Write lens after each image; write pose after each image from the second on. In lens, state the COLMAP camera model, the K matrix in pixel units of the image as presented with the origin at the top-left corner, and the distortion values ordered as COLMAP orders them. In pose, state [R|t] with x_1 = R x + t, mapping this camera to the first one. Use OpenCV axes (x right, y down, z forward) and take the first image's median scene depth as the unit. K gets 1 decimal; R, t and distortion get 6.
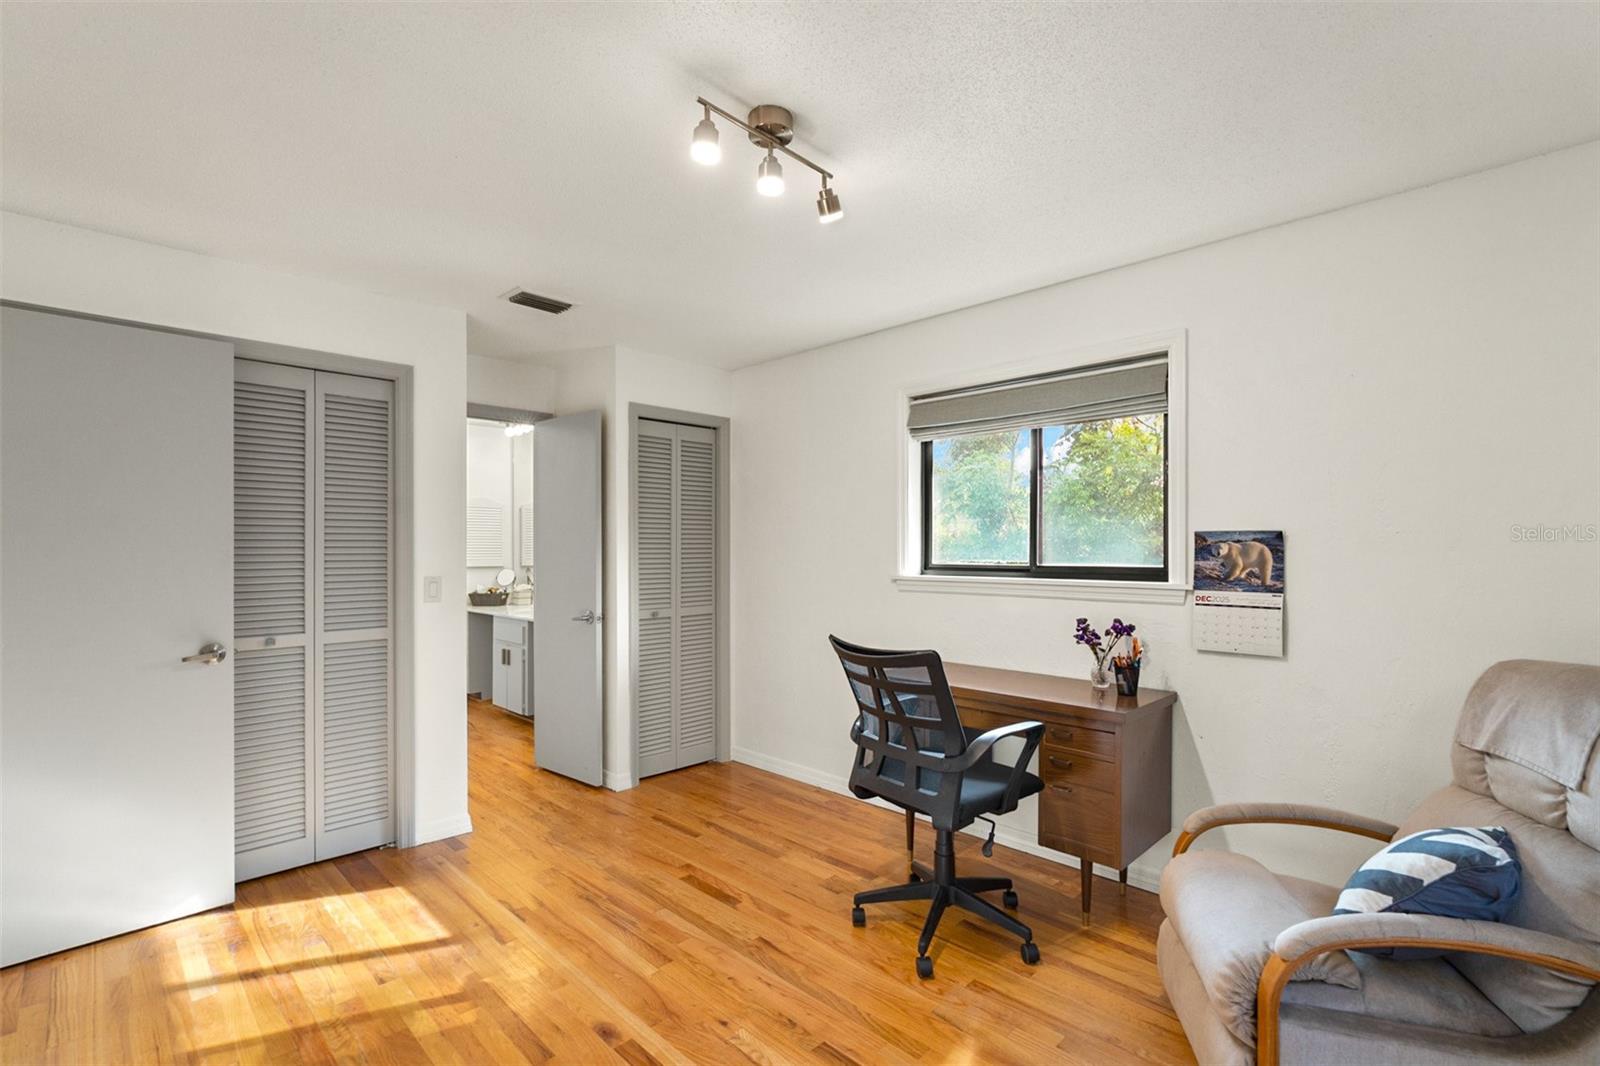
lens RADIAL K [[722.0, 0, 809.2], [0, 722.0, 545.2], [0, 0, 1]] dist [-0.004572, 0.000590]
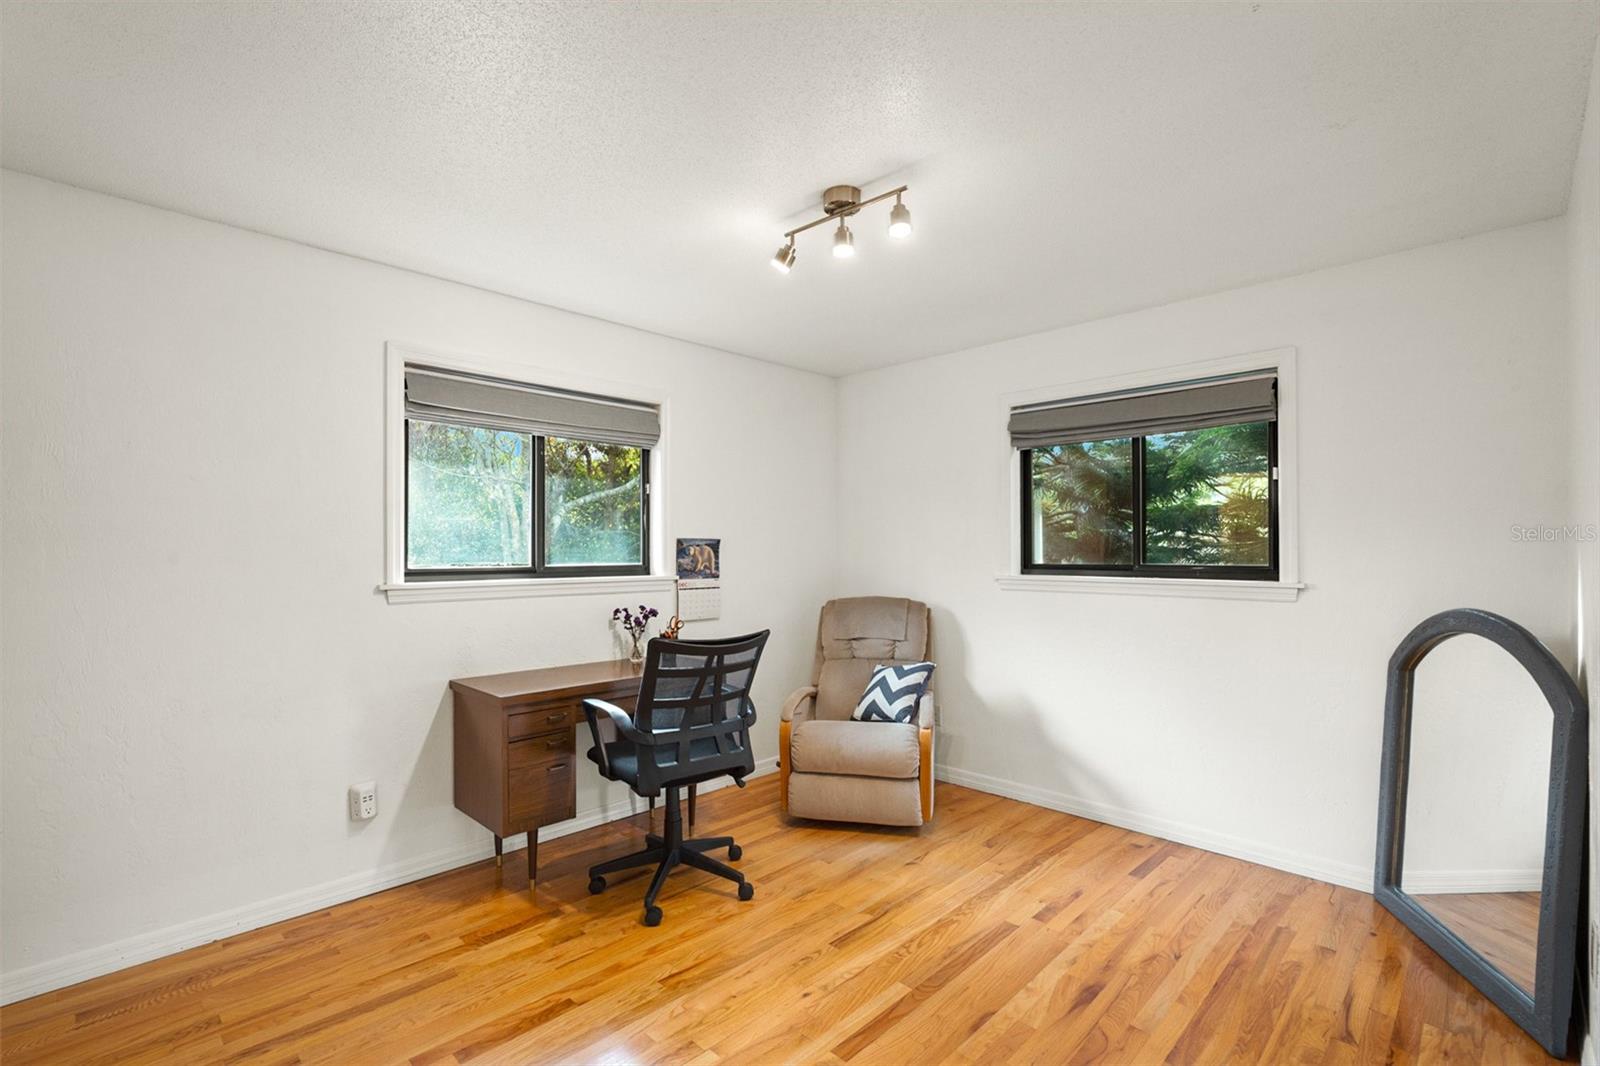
lens RADIAL K [[722.0, 0, 806.1], [0, 722.0, 544.9], [0, 0, 1]] dist [-0.004572, 0.000590]
pose [[0.001193, 0.006885, 0.999976, -0.909191], [-0.006195, 0.999957, -0.006878, 0.002401], [-0.999980, -0.006187, 0.001236, 0.763790]]
